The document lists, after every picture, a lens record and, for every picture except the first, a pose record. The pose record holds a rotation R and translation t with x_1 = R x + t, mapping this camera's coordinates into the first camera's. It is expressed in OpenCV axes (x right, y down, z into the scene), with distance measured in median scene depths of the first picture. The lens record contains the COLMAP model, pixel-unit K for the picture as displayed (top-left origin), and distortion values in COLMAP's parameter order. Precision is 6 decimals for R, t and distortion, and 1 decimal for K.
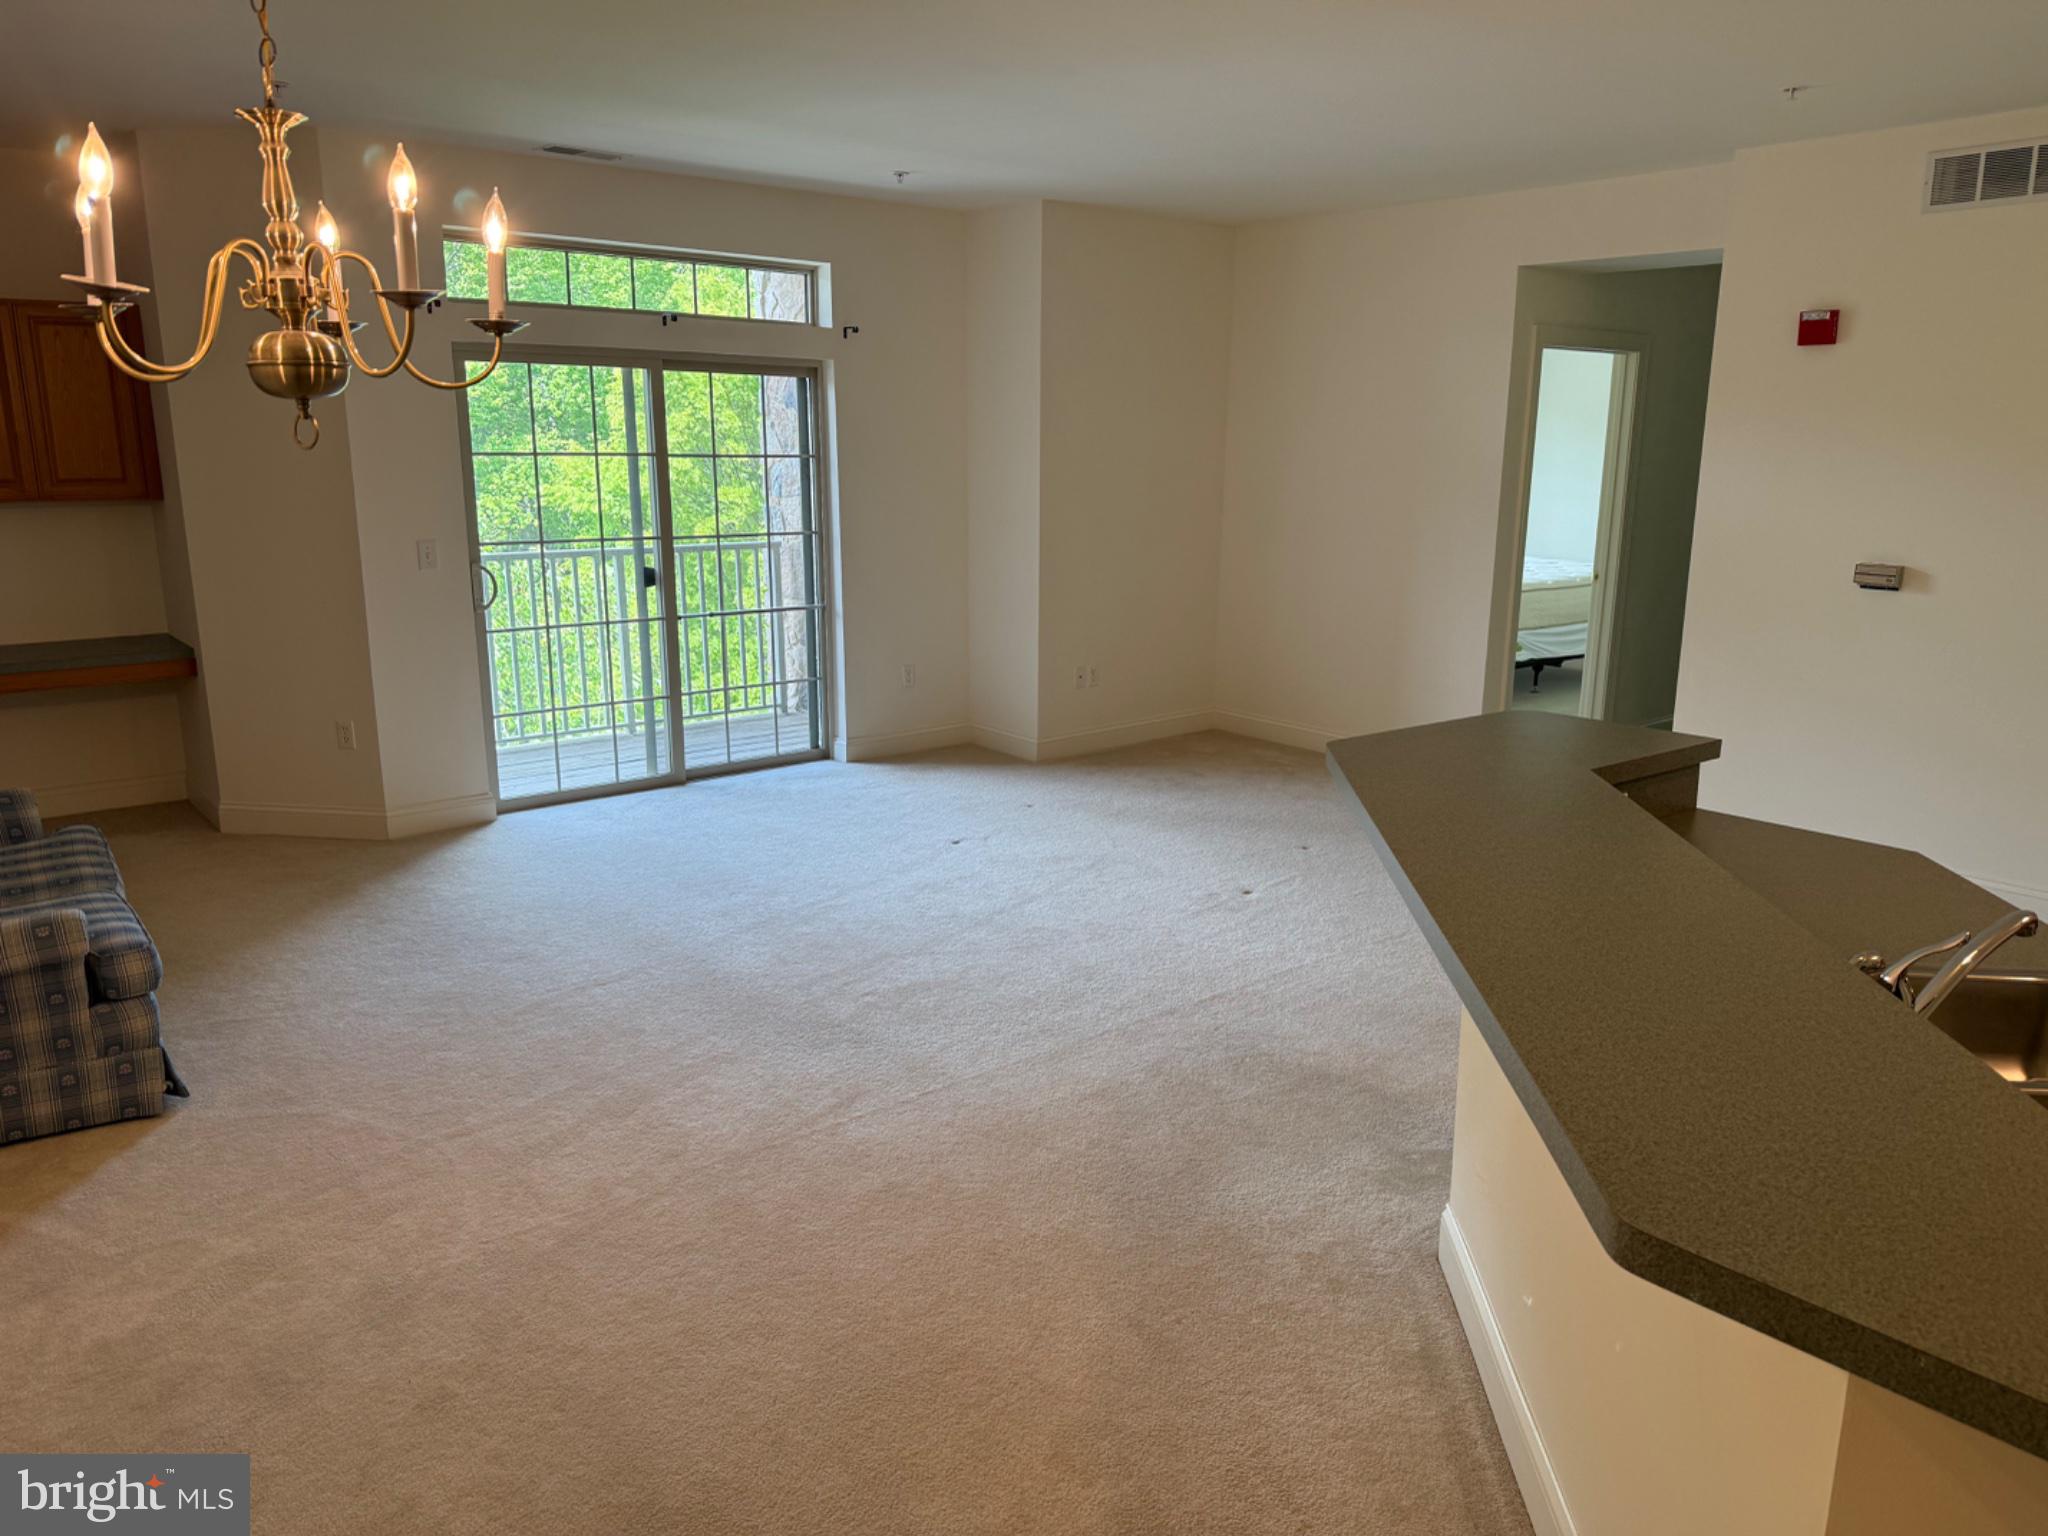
lens RADIAL K [[1424.1, 0, 1032.9], [0, 1424.1, 772.1], [0, 0, 1]] dist [0.072544, -0.068655]
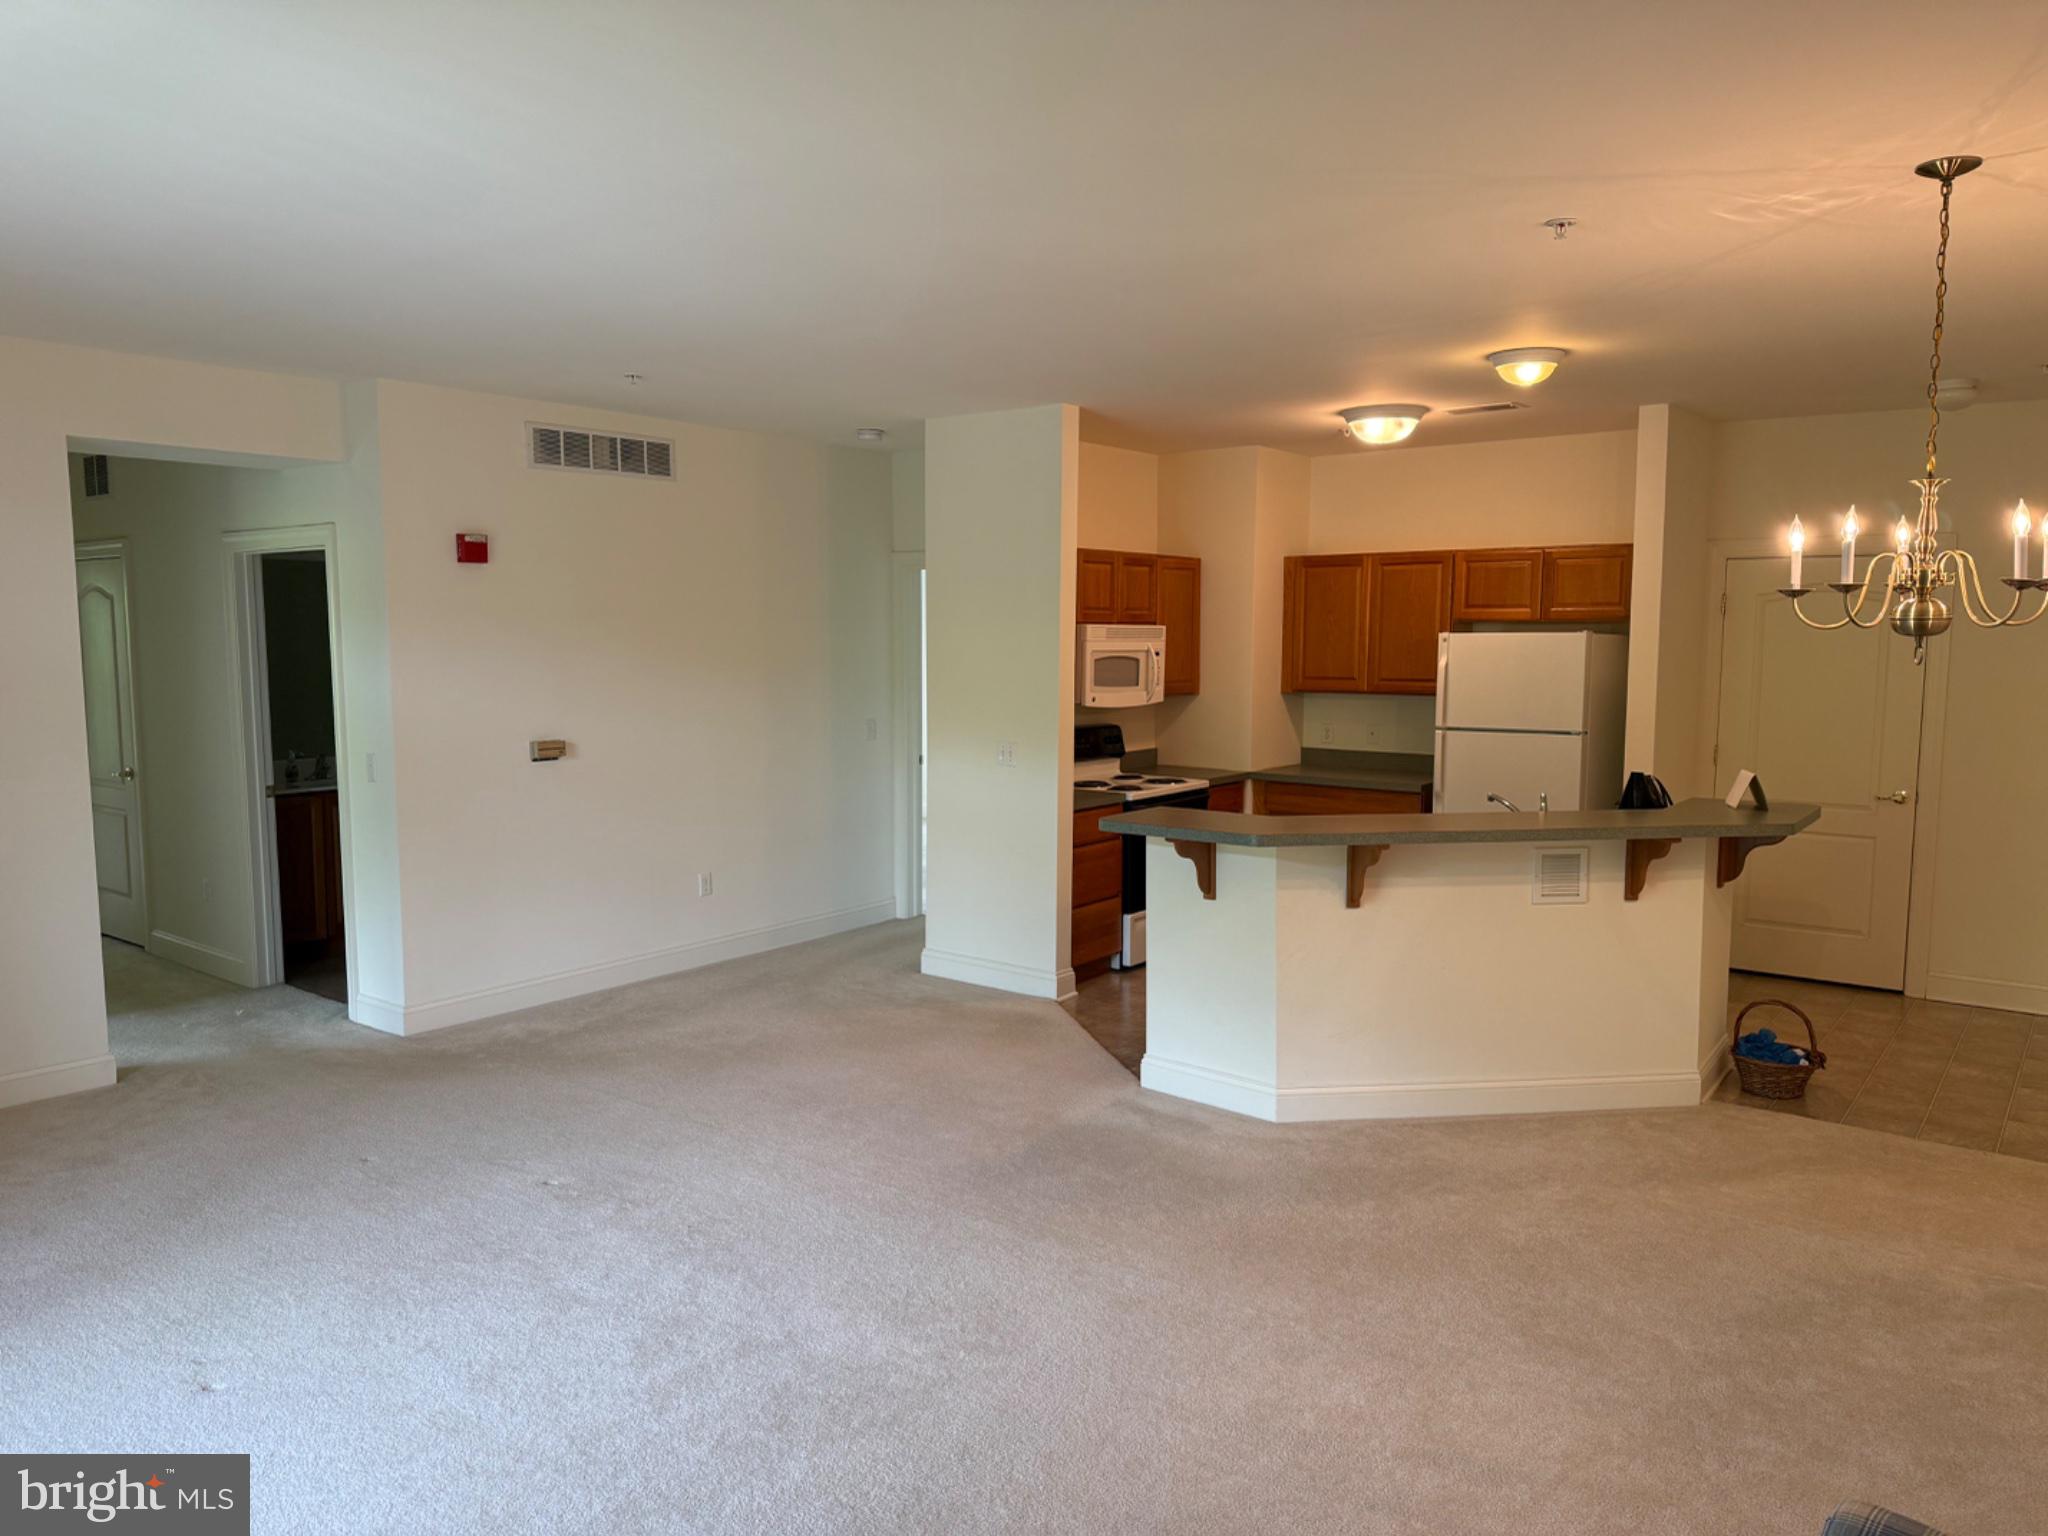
lens RADIAL K [[1424.1, 0, 1032.9], [0, 1424.1, 772.1], [0, 0, 1]] dist [0.072544, -0.068655]
pose [[-0.203498, -0.104518, 0.973481, -0.613890], [0.220433, 0.963867, 0.149565, -0.185230], [-0.953938, 0.245024, -0.173105, 0.727847]]
